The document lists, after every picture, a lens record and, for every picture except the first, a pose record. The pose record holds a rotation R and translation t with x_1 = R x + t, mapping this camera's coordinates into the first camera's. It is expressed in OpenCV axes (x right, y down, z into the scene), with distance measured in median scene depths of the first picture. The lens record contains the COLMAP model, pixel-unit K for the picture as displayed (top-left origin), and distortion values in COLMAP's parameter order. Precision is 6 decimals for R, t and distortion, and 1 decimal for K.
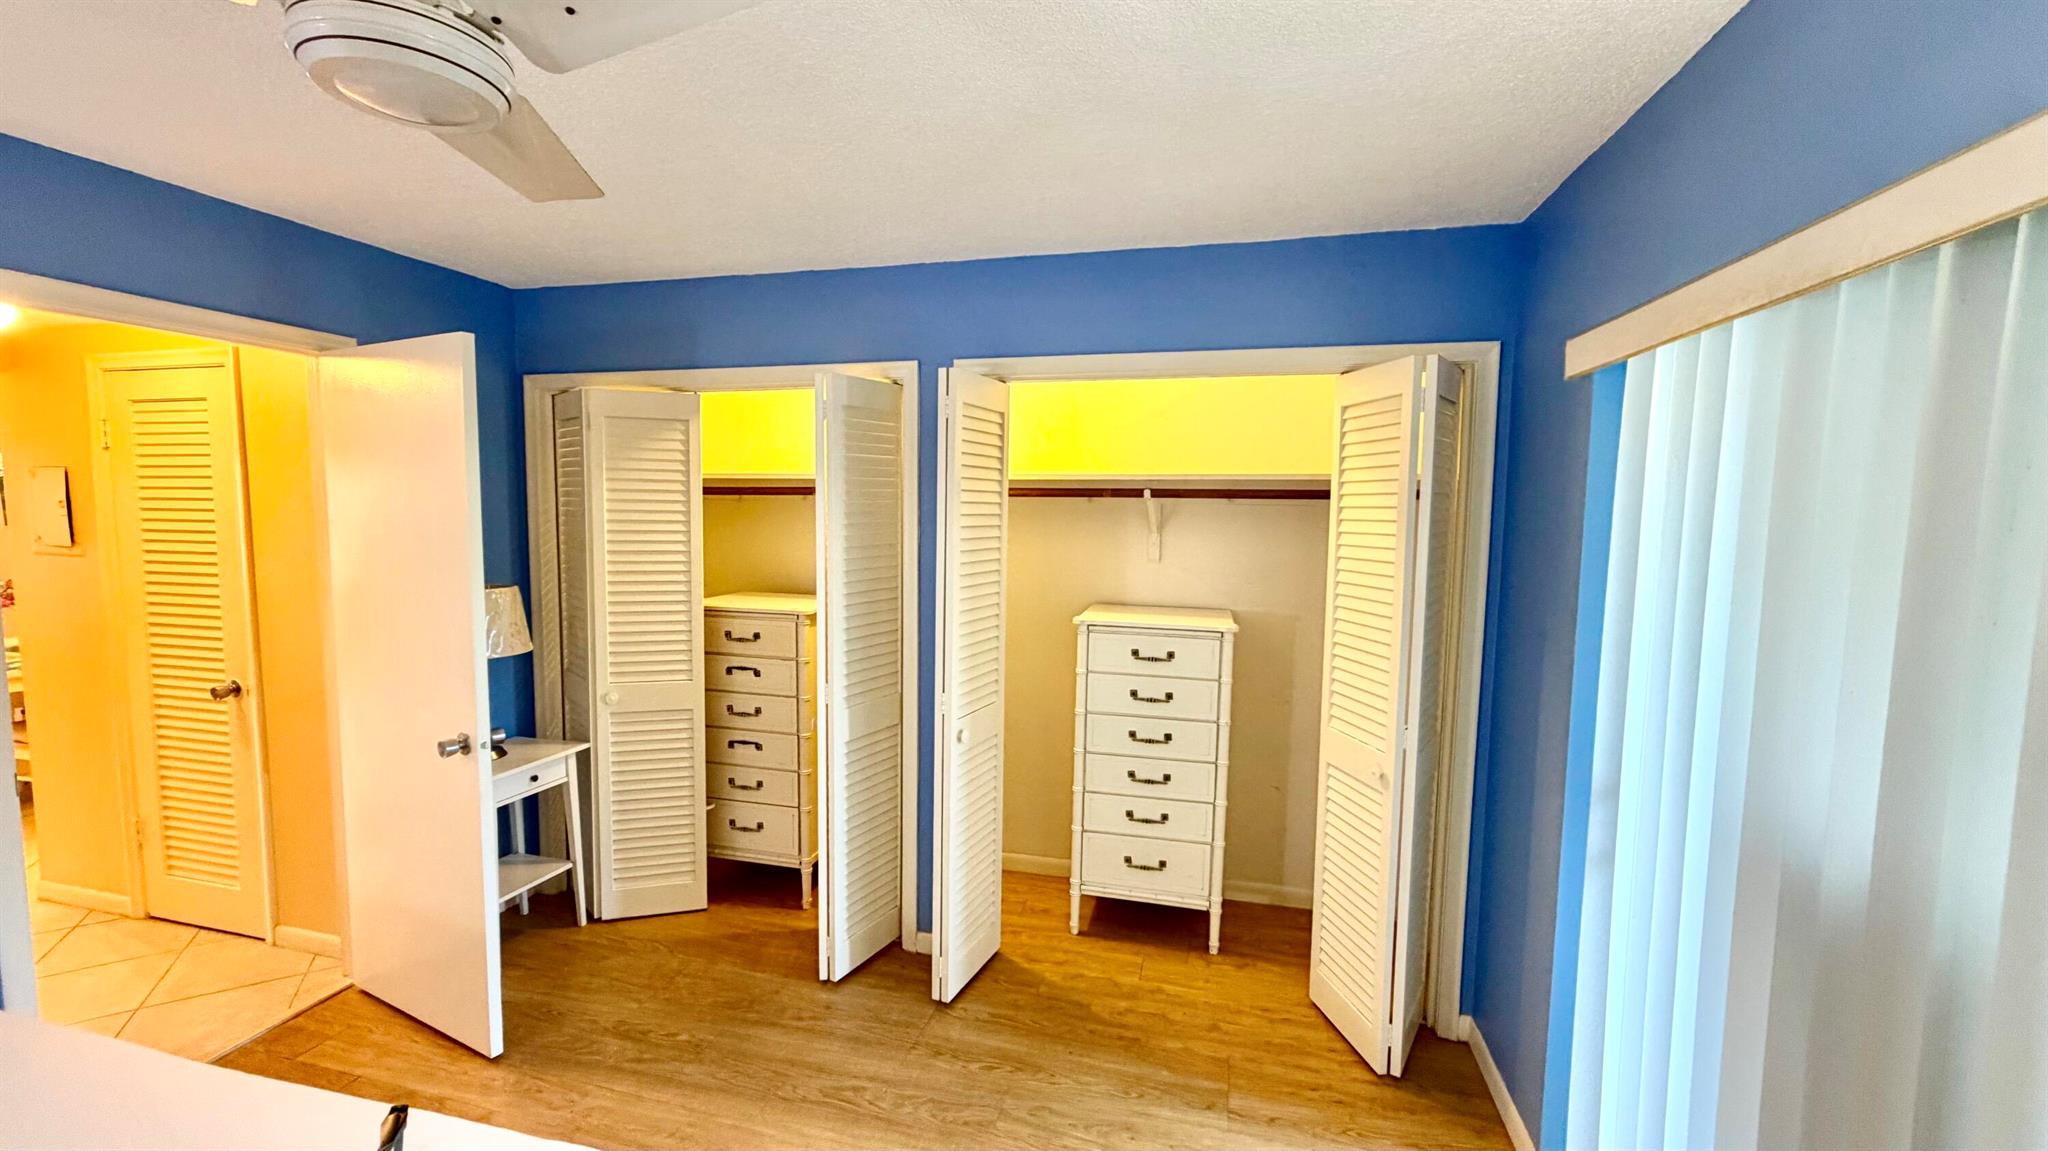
lens RADIAL K [[814.5, 0, 1014.0], [0, 814.5, 575.3], [0, 0, 1]] dist [-0.000602, -0.000055]
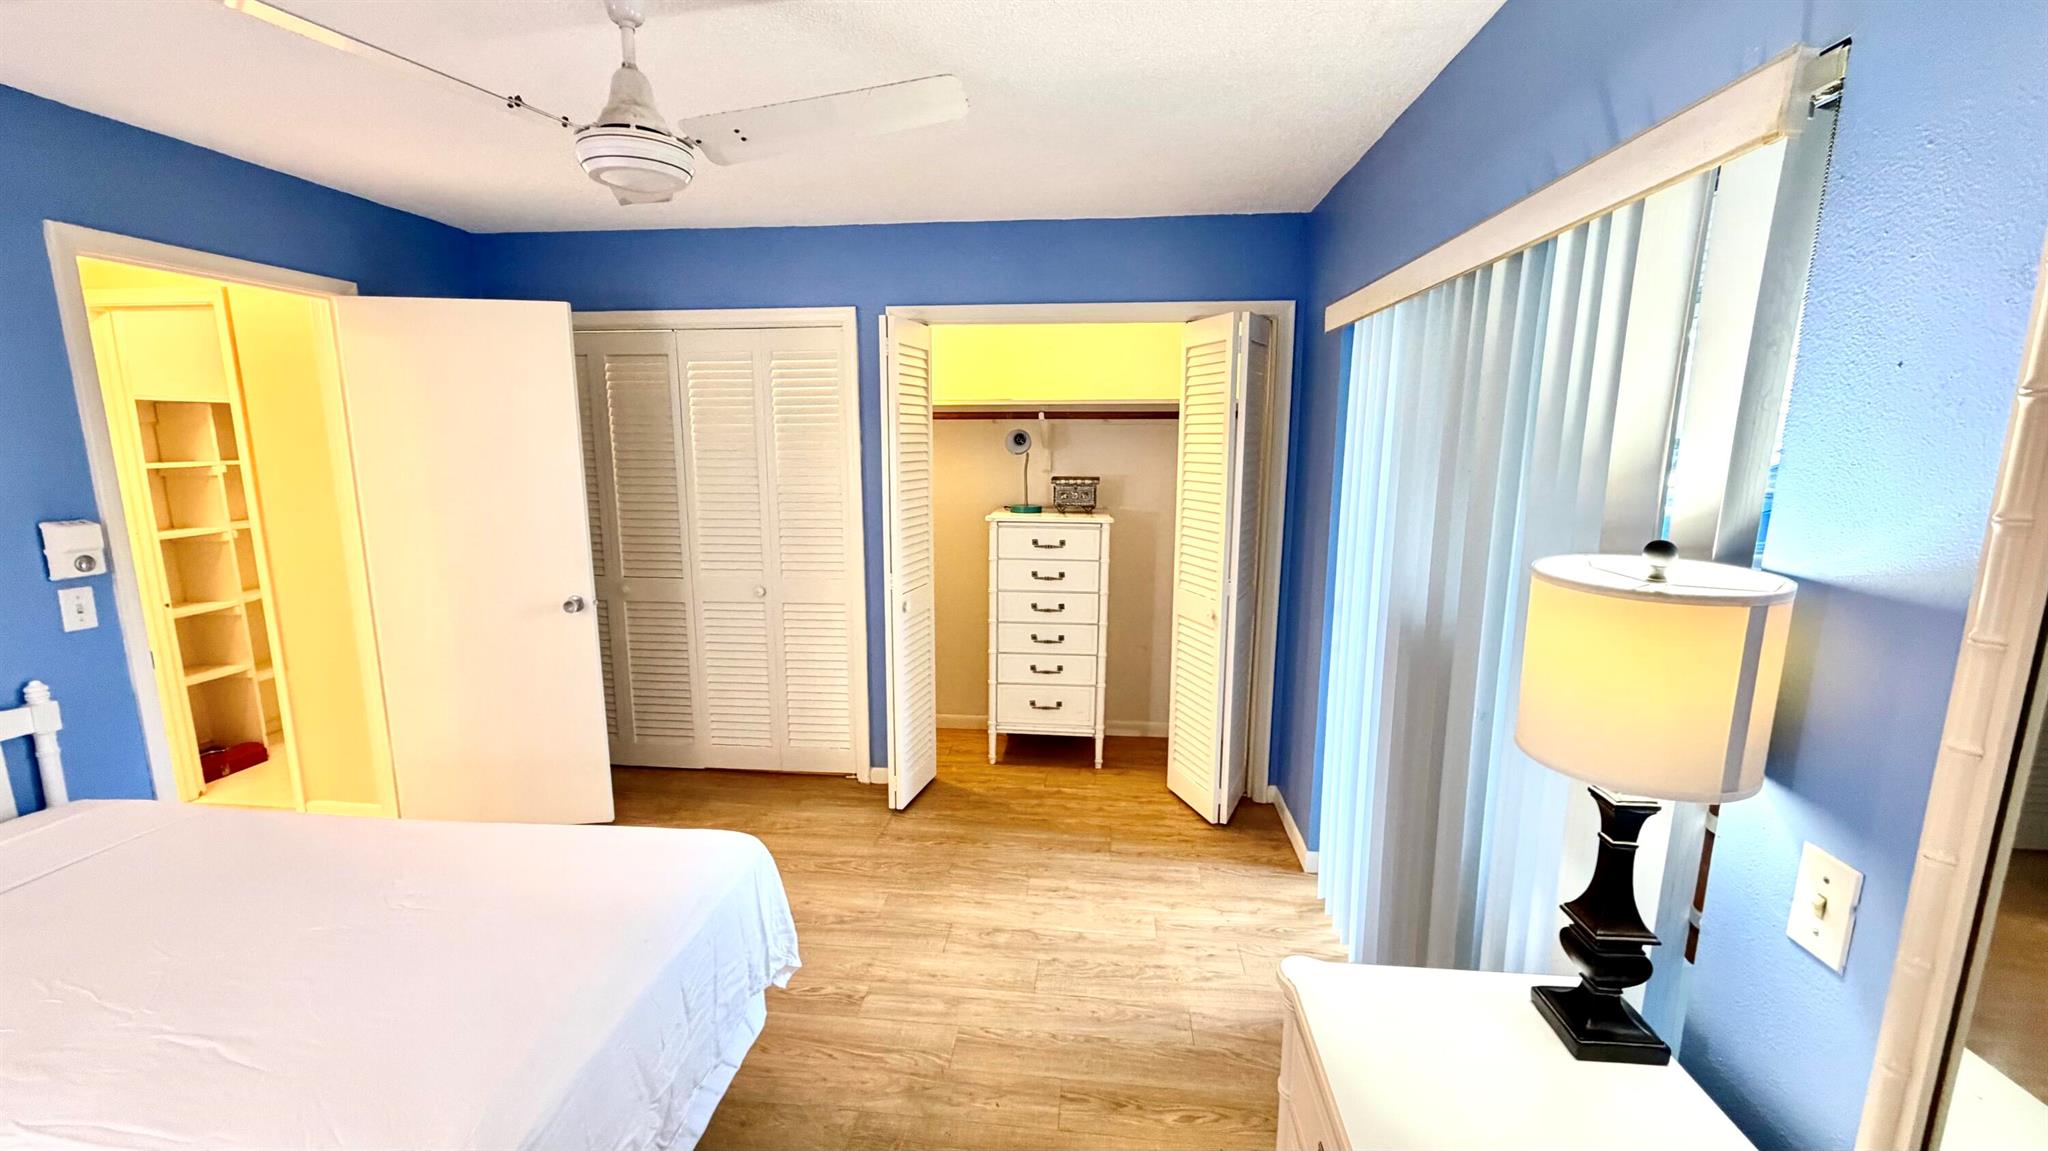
lens RADIAL K [[814.5, 0, 1014.0], [0, 814.5, 575.3], [0, 0, 1]] dist [-0.000602, -0.000055]
pose [[0.988950, -0.037002, 0.143556, -0.077133], [0.024218, 0.995666, 0.089795, 0.035464], [-0.146257, -0.085326, 0.985560, -0.288162]]
